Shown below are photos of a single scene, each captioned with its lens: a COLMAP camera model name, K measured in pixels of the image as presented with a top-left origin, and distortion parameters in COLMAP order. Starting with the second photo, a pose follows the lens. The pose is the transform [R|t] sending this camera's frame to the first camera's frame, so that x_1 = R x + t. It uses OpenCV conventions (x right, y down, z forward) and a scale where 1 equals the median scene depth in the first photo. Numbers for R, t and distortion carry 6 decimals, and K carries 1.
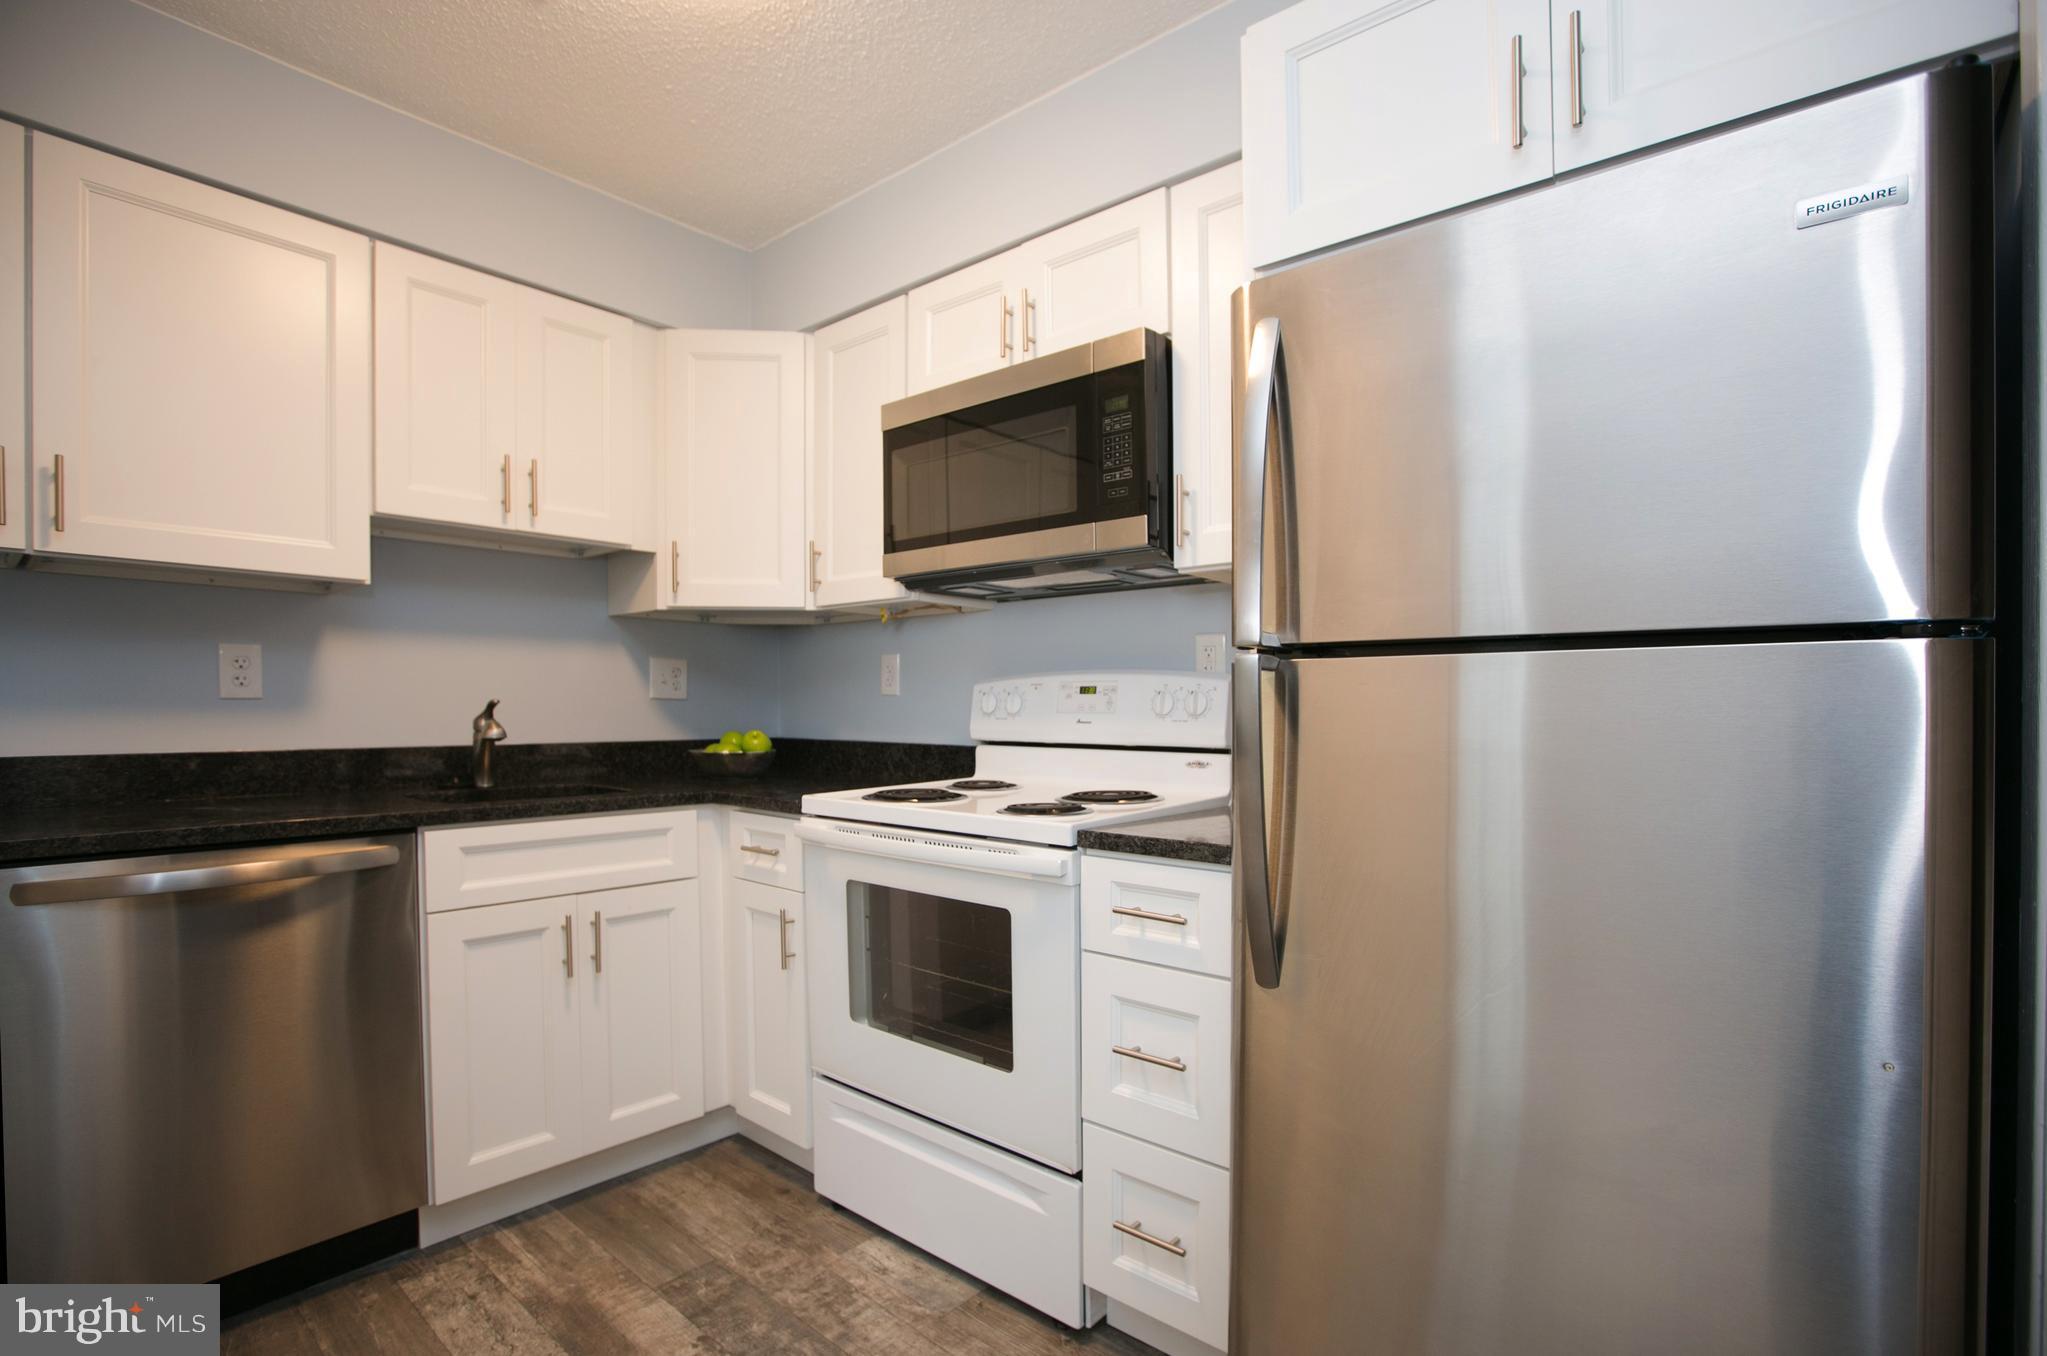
lens RADIAL K [[974.6, 0, 1021.4], [0, 974.6, 738.4], [0, 0, 1]] dist [-0.046675, 0.026301]
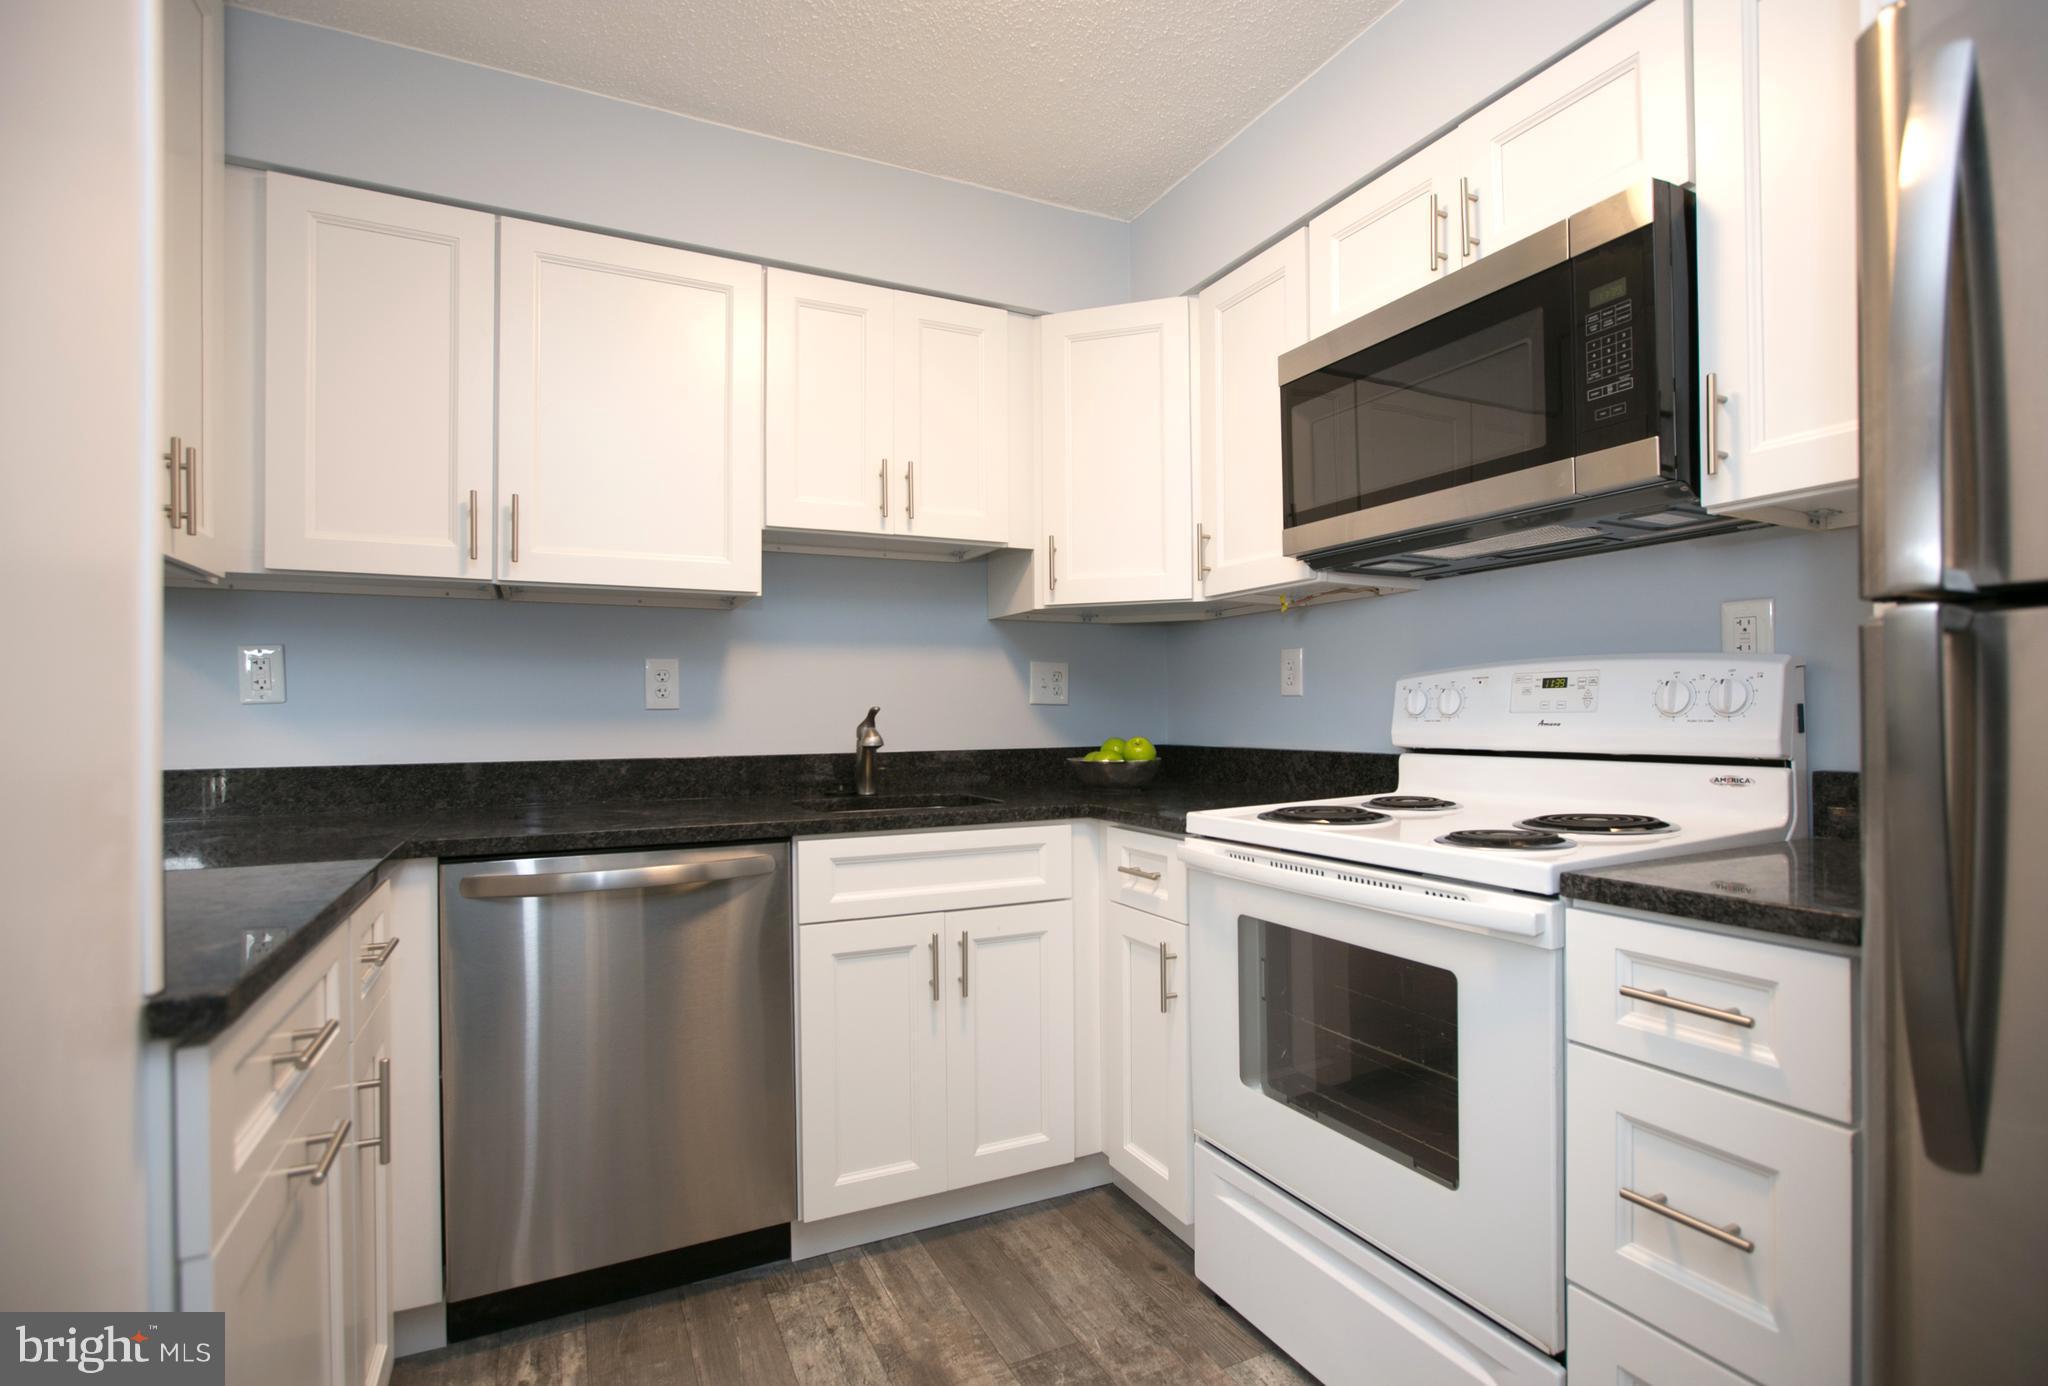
lens RADIAL K [[905.9, 0, 991.4], [0, 905.9, 744.7], [0, 0, 1]] dist [-0.050800, 0.024040]
pose [[0.899490, 0.000164, -0.436941, -0.032751], [0.000297, 0.999999, 0.000987, -0.002164], [0.436941, -0.001017, 0.899489, 0.216835]]
